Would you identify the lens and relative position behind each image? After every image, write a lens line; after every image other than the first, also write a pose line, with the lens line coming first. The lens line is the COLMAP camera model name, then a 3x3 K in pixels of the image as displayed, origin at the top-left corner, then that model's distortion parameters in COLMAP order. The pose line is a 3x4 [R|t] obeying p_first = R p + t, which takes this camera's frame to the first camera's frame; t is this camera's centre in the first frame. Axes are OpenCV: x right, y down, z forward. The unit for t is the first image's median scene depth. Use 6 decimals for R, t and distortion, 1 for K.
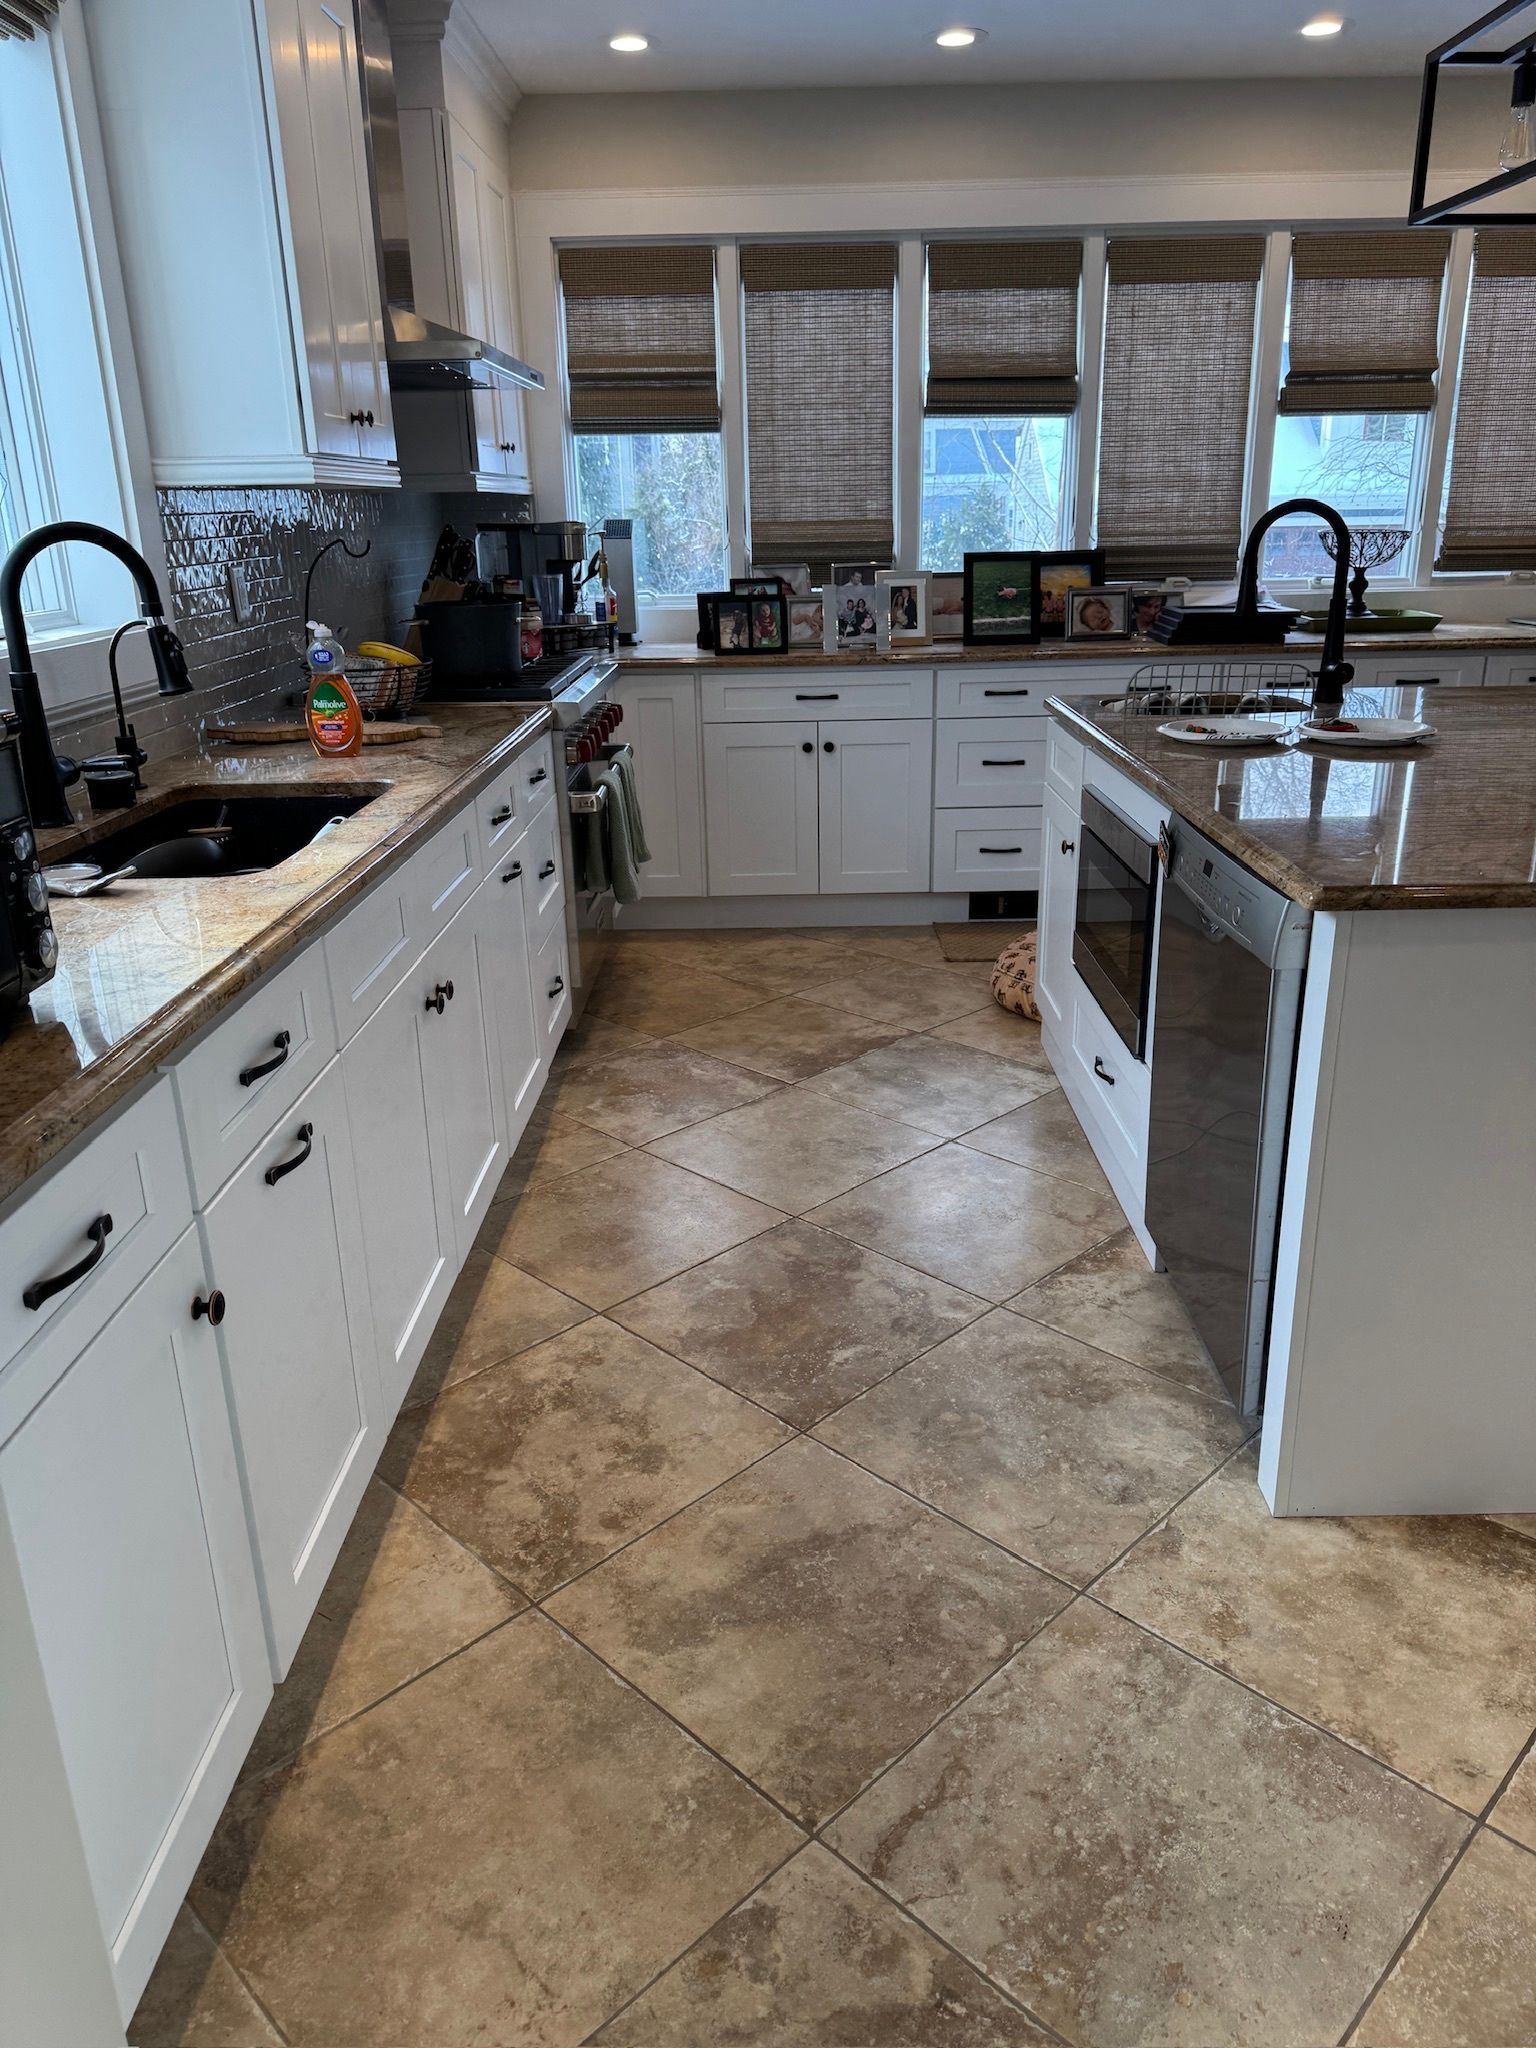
lens RADIAL K [[1524.4, 0, 774.7], [0, 1524.4, 1029.5], [0, 0, 1]] dist [0.035706, -0.030014]
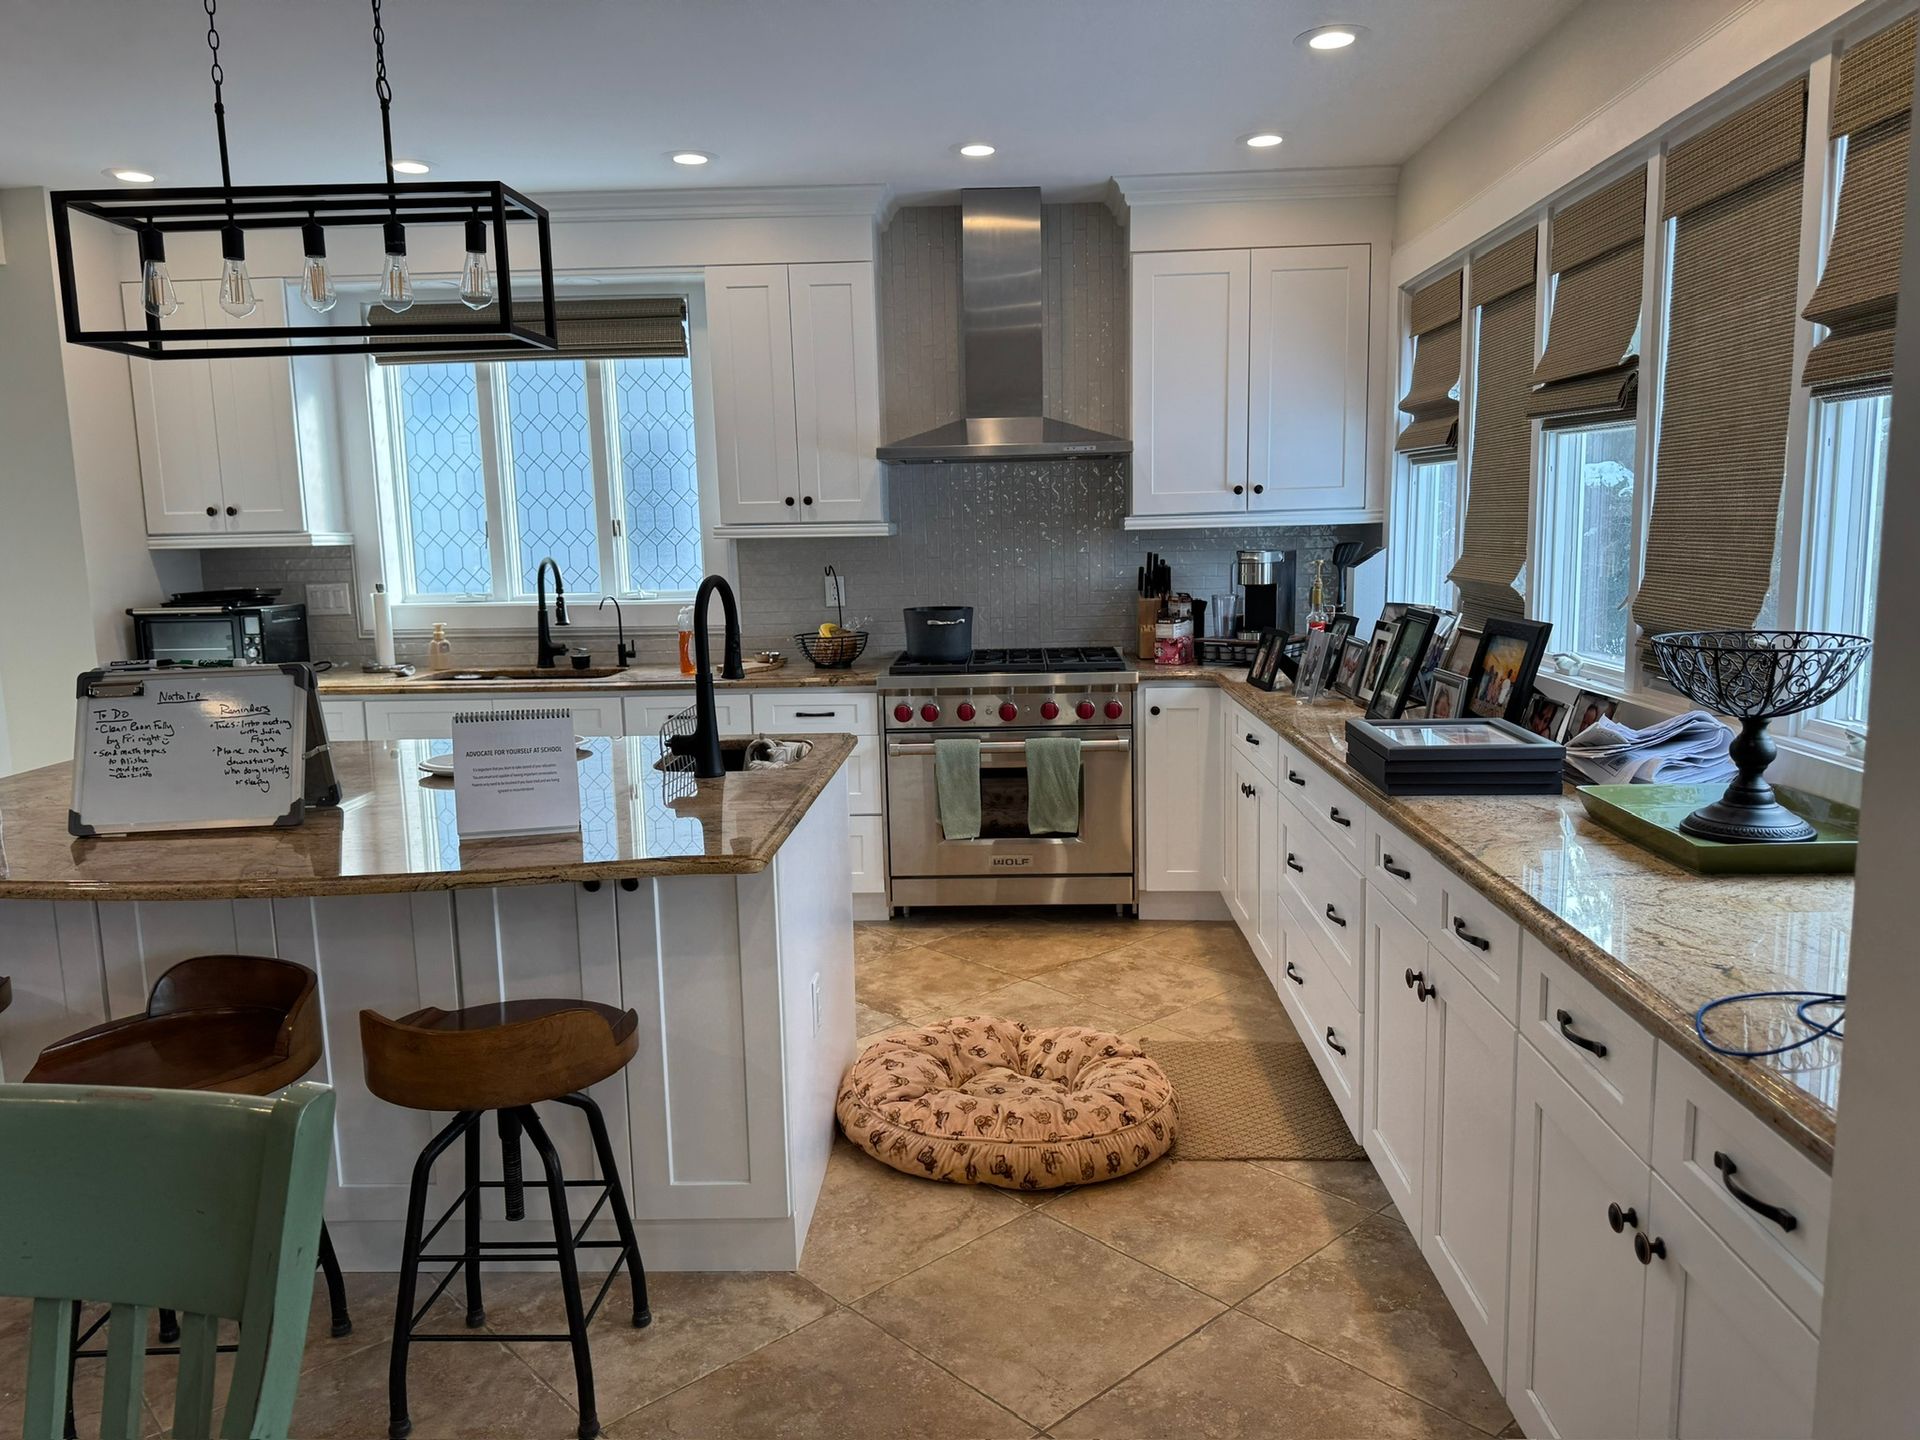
lens RADIAL K [[1429.2, 0, 968.8], [0, 1429.2, 720.1], [0, 0, 1]] dist [0.035706, -0.030014]
pose [[-0.046627, 0.184163, -0.981789, 0.983733], [-0.301483, 0.934431, 0.189598, -0.378582], [0.952331, 0.304833, 0.011952, 0.883682]]
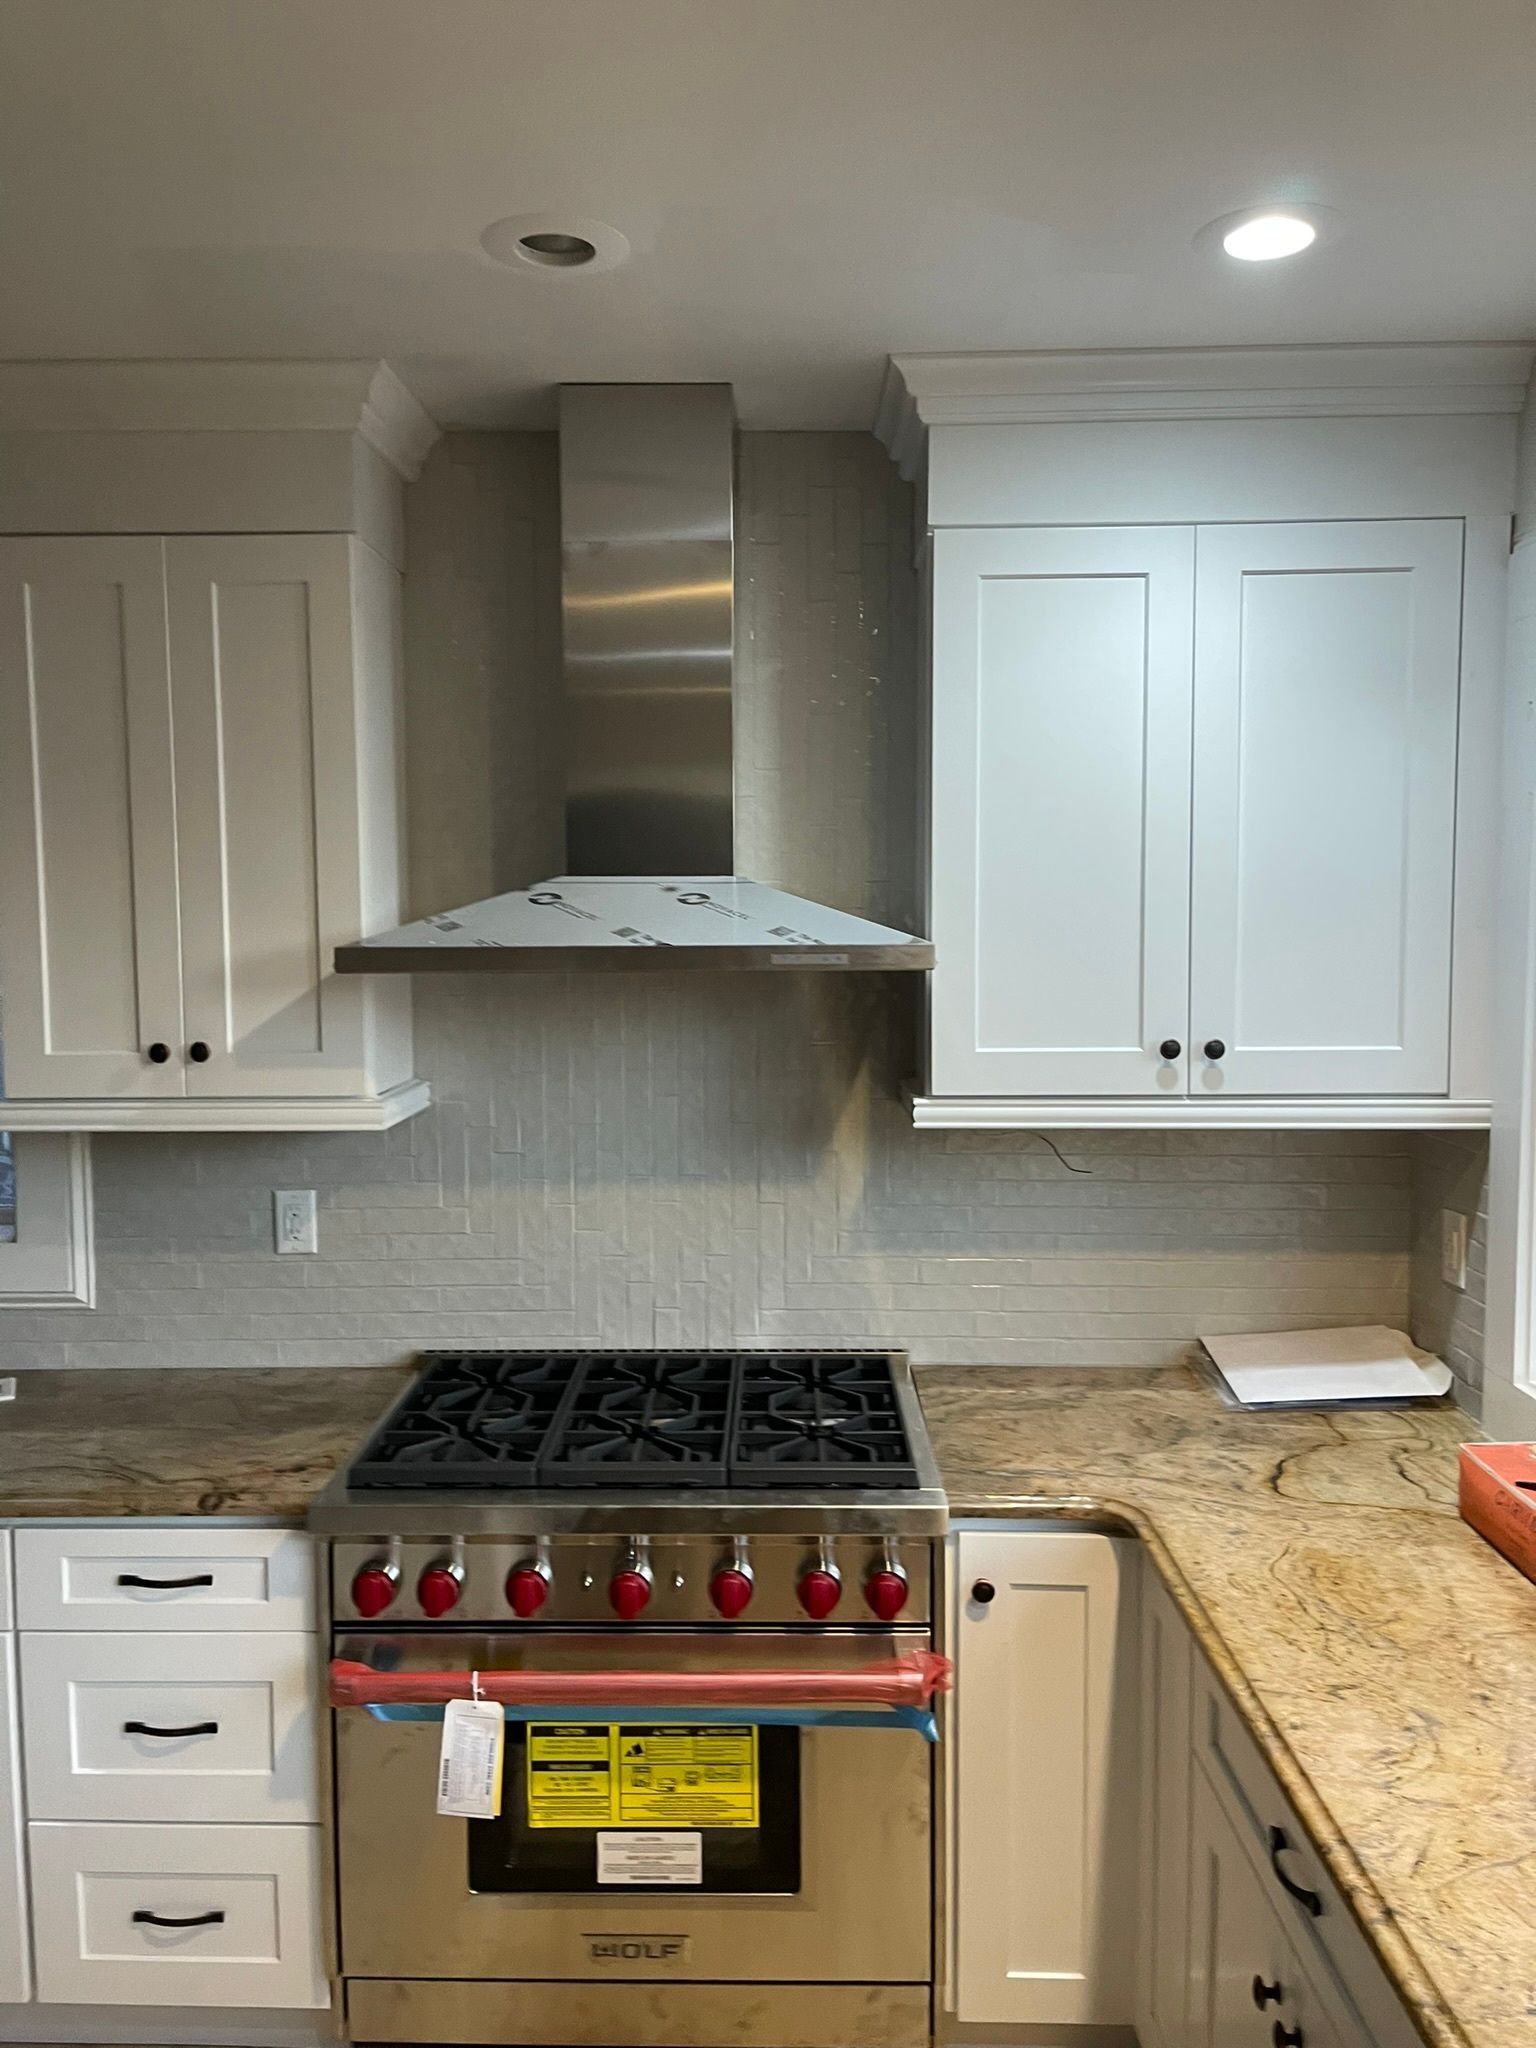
lens RADIAL K [[1524.4, 0, 750.7], [0, 1524.4, 1013.7], [0, 0, 1]] dist [0.035706, -0.030014]
pose [[-0.020956, 0.099754, -0.994791, 0.357671], [-0.322038, 0.941305, 0.101174, -0.417638], [0.946495, 0.322481, 0.012399, 0.894976]]
